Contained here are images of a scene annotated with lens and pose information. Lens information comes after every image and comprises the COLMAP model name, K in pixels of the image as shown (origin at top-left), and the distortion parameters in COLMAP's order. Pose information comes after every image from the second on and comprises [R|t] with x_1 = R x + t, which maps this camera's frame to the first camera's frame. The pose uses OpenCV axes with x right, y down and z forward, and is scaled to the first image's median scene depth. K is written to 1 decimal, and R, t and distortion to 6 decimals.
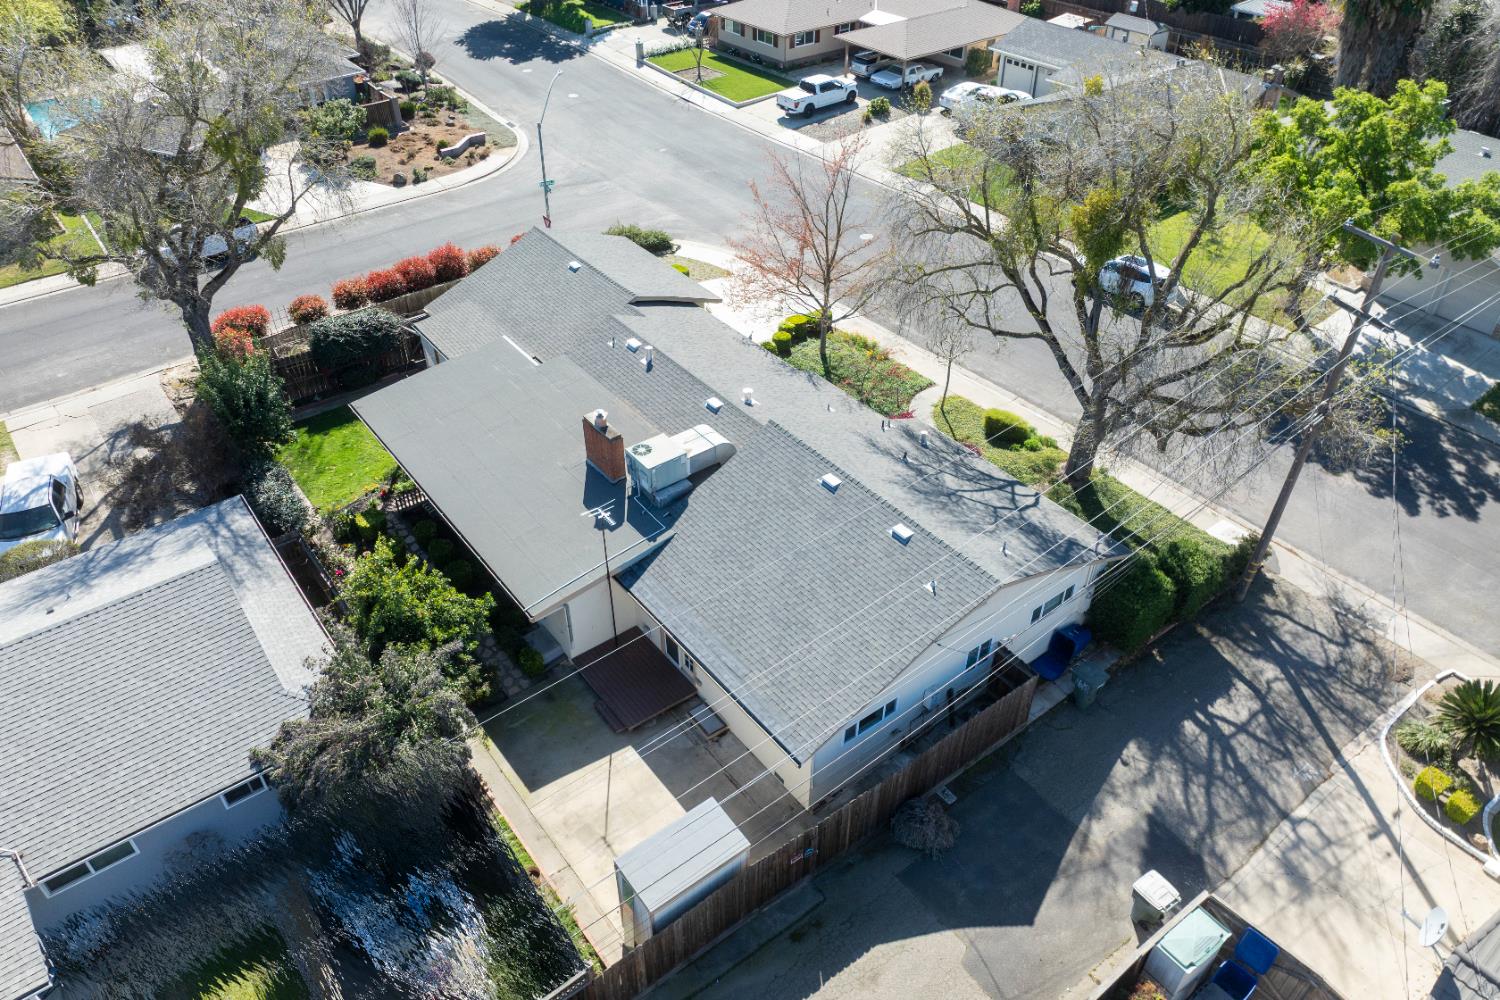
lens RADIAL K [[1041.7, 0, 750.0], [0, 1041.7, 500.0], [0, 0, 1]] dist [-0.030584, 0.003122]
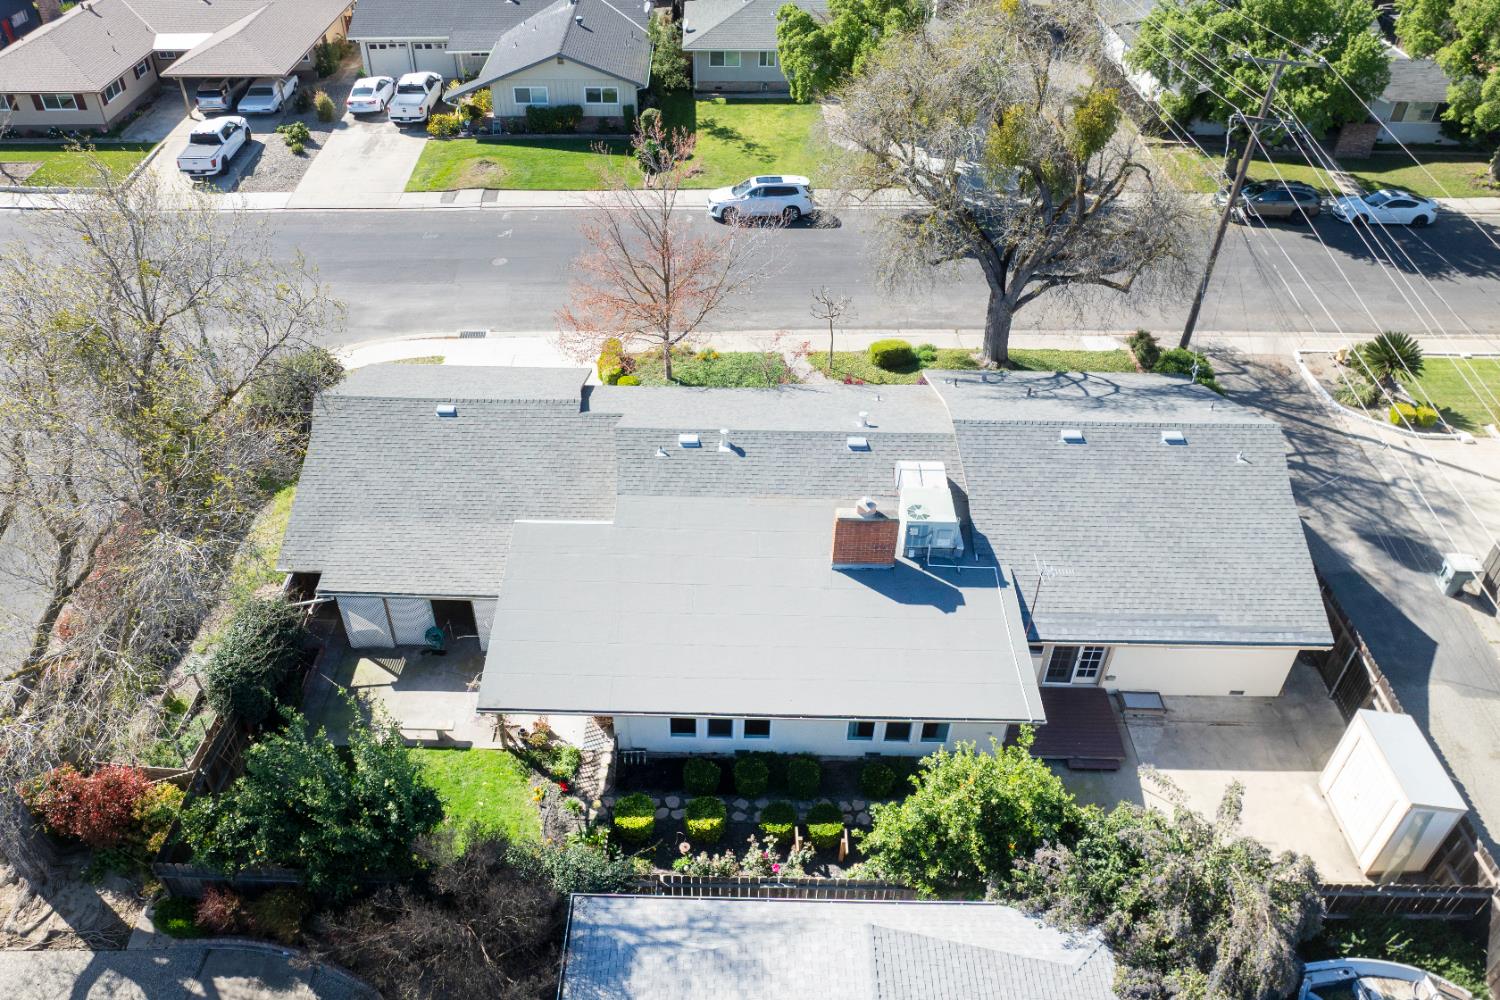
lens RADIAL K [[1080.2, 0, 696.8], [0, 1080.2, 499.5], [0, 0, 1]] dist [-0.031899, 0.003636]
pose [[0.635843, -0.494201, 0.592847, -0.794103], [0.481130, 0.854408, 0.196217, -0.341685], [-0.603504, 0.160474, 0.781045, 0.423448]]
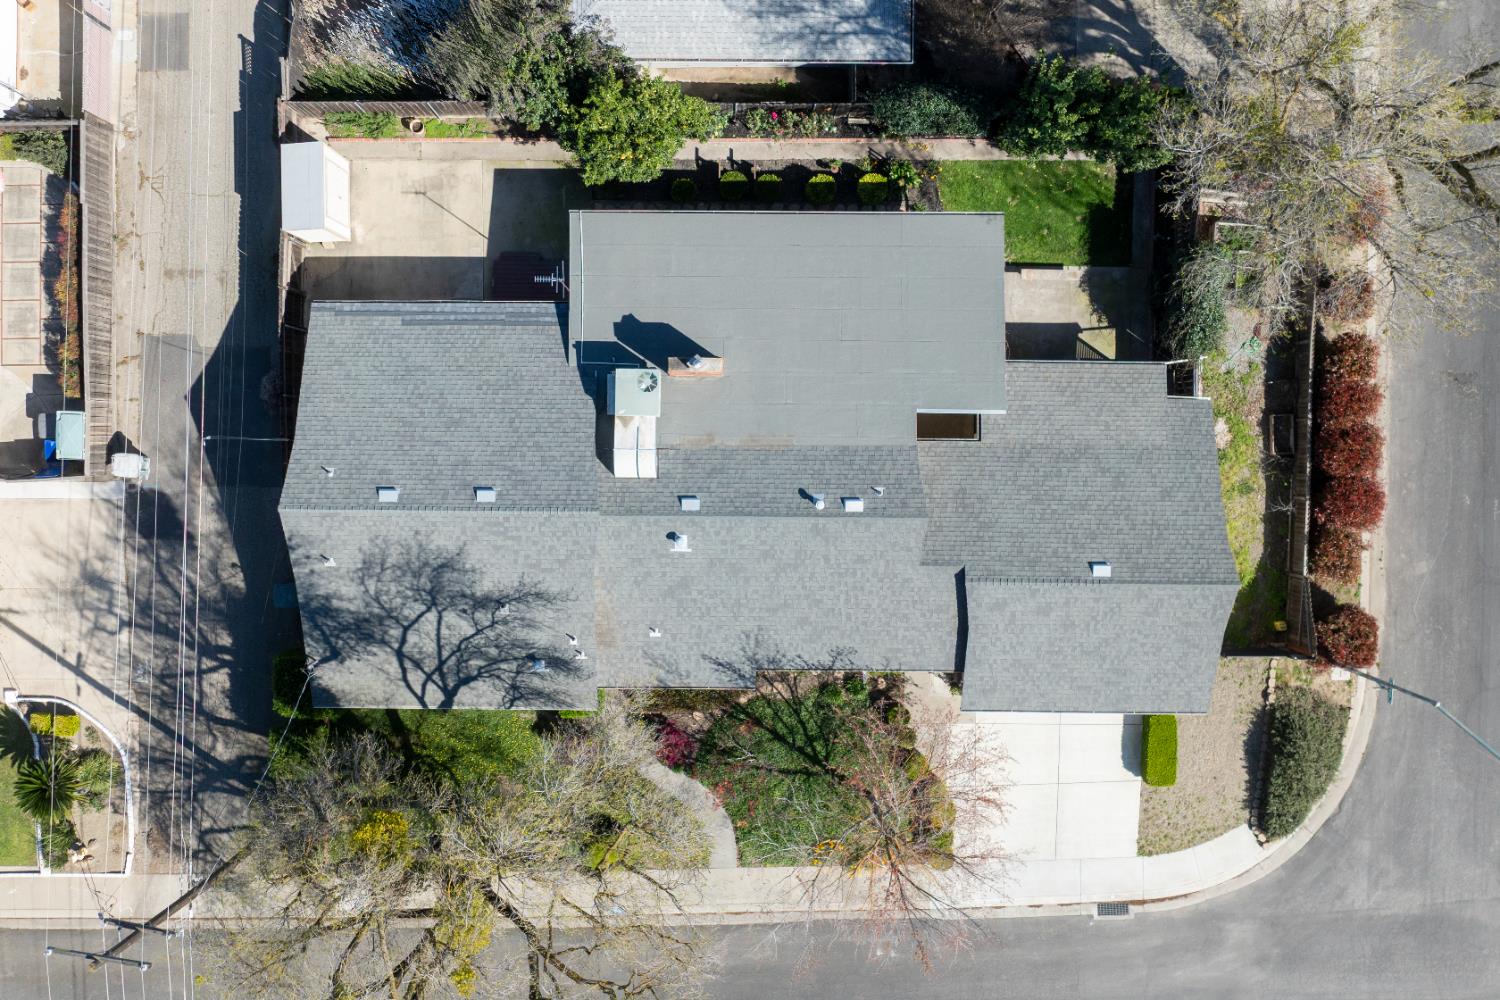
lens RADIAL K [[1175.6, 0, 729.6], [0, 1175.6, 498.5], [0, 0, 1]] dist [0.007709, -0.082012]
pose [[-0.614500, 0.788539, 0.024403, -0.096769], [-0.495906, -0.410142, 0.765415, -1.034884], [0.613568, 0.458246, 0.643074, 0.401596]]
